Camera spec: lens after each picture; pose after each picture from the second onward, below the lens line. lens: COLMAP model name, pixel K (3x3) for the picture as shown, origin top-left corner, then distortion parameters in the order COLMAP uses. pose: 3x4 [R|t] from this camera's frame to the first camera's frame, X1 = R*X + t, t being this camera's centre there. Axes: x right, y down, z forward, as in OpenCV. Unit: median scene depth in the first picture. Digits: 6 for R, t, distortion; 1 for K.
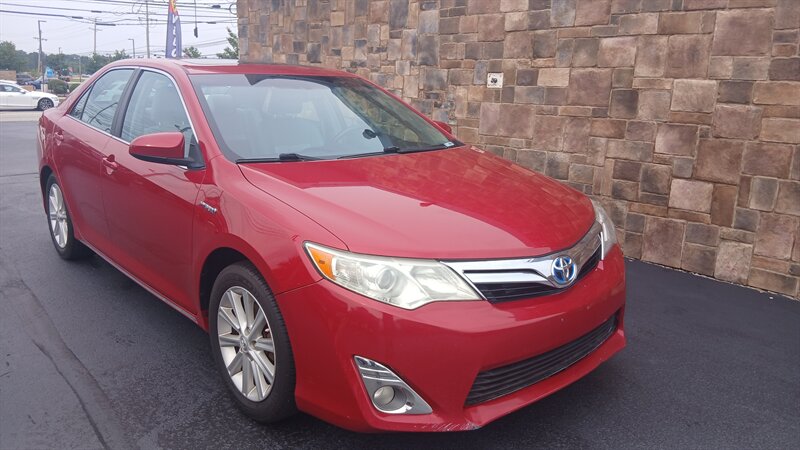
lens RADIAL K [[609.5, 0, 391.9], [0, 609.5, 231.9], [0, 0, 1]] dist [0.115459, -0.203301]
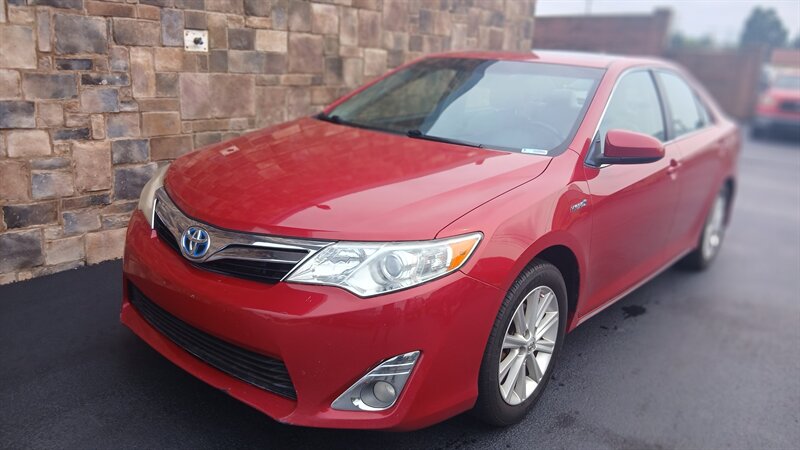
lens RADIAL K [[613.7, 0, 398.2], [0, 613.7, 227.5], [0, 0, 1]] dist [0.083890, -0.163337]
pose [[-0.158362, -0.292655, 0.943014, -0.654773], [0.182686, 0.929892, 0.319261, -0.255301], [-0.970334, 0.222834, -0.093796, 0.979247]]
